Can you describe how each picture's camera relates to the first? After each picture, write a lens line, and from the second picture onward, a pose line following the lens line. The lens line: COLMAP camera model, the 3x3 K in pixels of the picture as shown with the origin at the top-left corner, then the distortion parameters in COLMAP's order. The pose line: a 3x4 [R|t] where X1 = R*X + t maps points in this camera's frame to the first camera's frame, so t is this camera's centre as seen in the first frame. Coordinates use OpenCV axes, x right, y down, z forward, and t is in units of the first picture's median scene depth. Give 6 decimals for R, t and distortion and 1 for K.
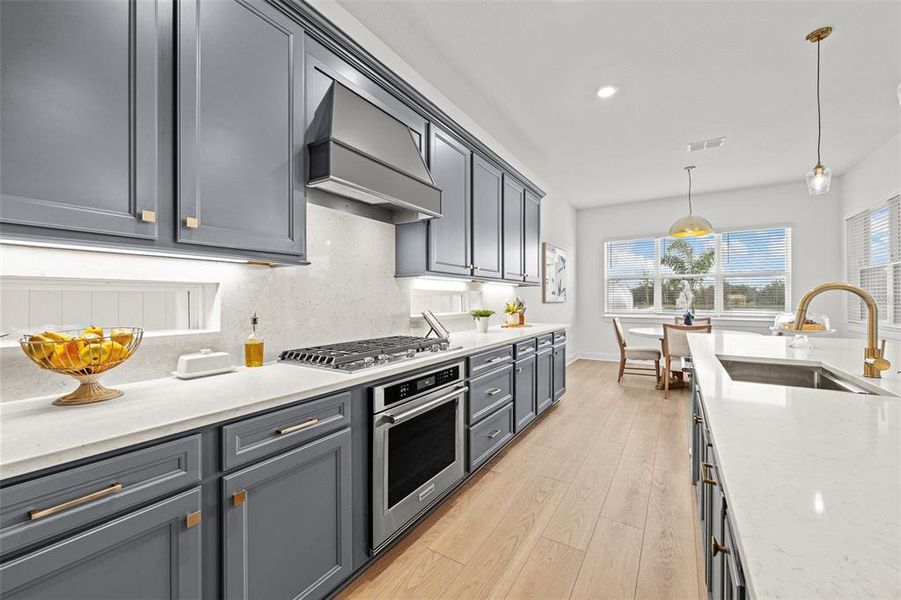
lens RADIAL K [[358.6, 0, 450.5], [0, 358.6, 300.0], [0, 0, 1]] dist [0.000637, 0.000106]
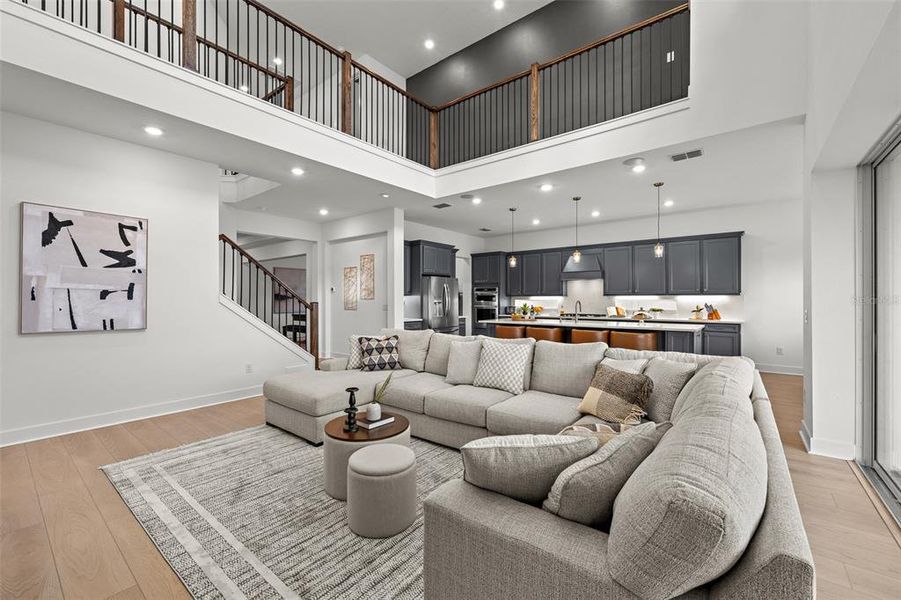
lens RADIAL K [[370.6, 0, 448.9], [0, 370.6, 295.8], [0, 0, 1]] dist [0.000628, 0.000014]
pose [[-0.113879, -0.007999, -0.993462, 1.613138], [-0.000545, 0.999968, -0.007988, -0.019129], [0.993494, -0.000368, -0.113880, -0.012333]]
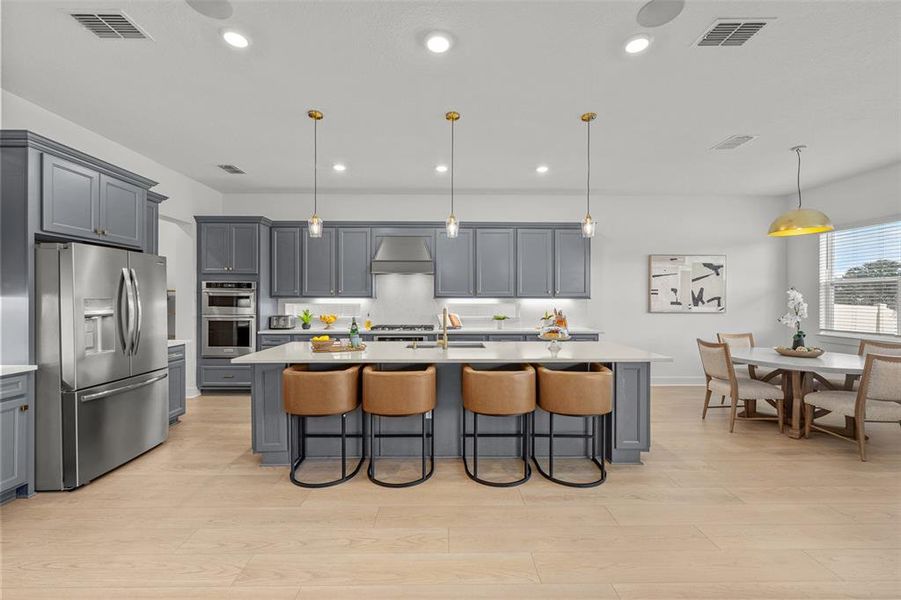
lens RADIAL K [[372.2, 0, 450.5], [0, 372.2, 300.0], [0, 0, 1]] dist [-0.000208, 0.000005]
pose [[0.545948, 0.003519, -0.837812, 0.904430], [-0.003812, 0.999991, 0.001716, -0.029999], [0.837810, 0.002257, 0.545957, -0.088332]]
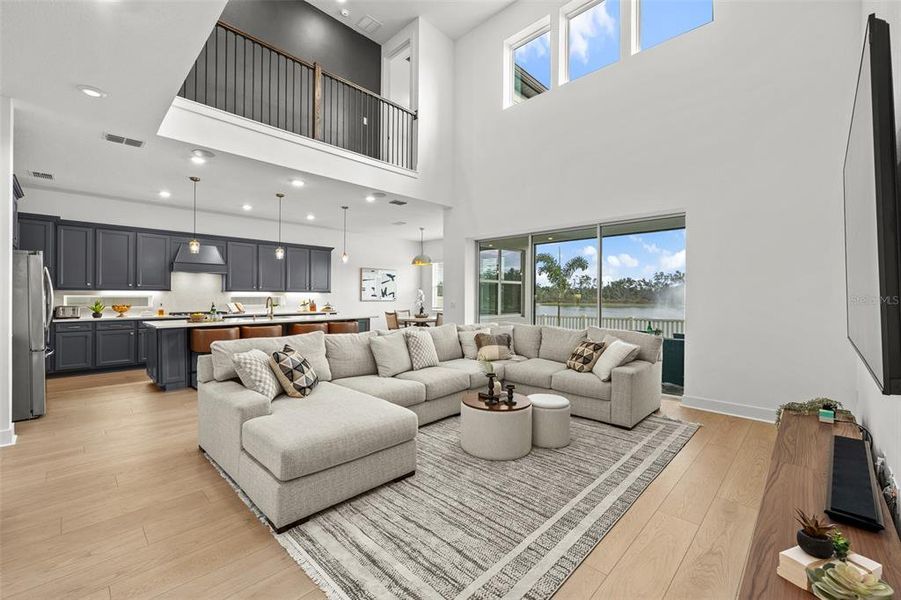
lens RADIAL K [[370.6, 0, 448.9], [0, 370.6, 295.8], [0, 0, 1]] dist [0.000628, 0.000014]
pose [[0.976736, 0.005064, -0.214388, 1.170663], [-0.005629, 0.999982, -0.002026, -0.017393], [0.214373, 0.003186, 0.976747, -0.802171]]
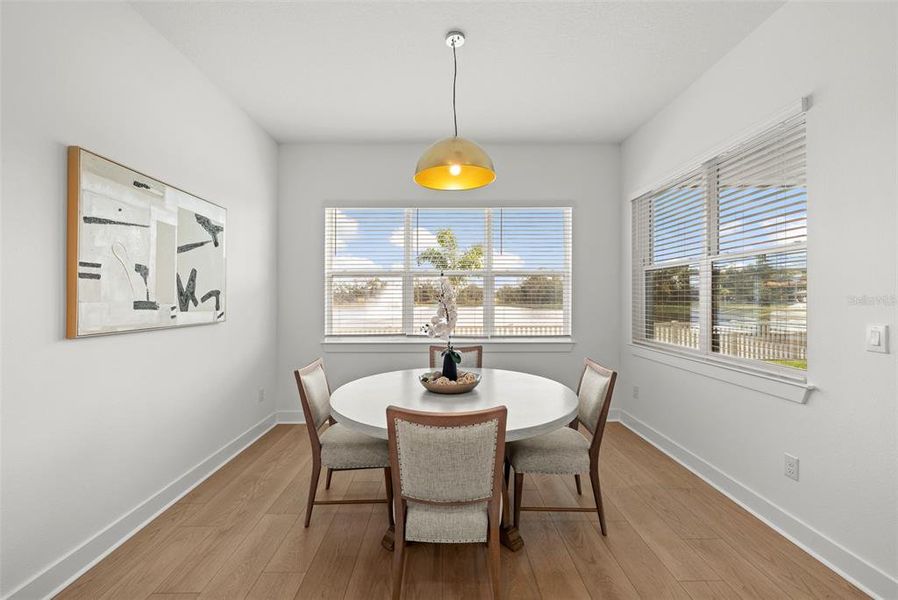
lens RADIAL K [[369.4, 0, 447.4], [0, 369.4, 295.9], [0, 0, 1]] dist [0.000628, 0.000014]
pose [[0.839888, 0.001407, 0.542757, 0.382942], [0.003827, 0.999956, -0.008513, -0.026378], [-0.542746, 0.009227, 0.839846, 0.576442]]
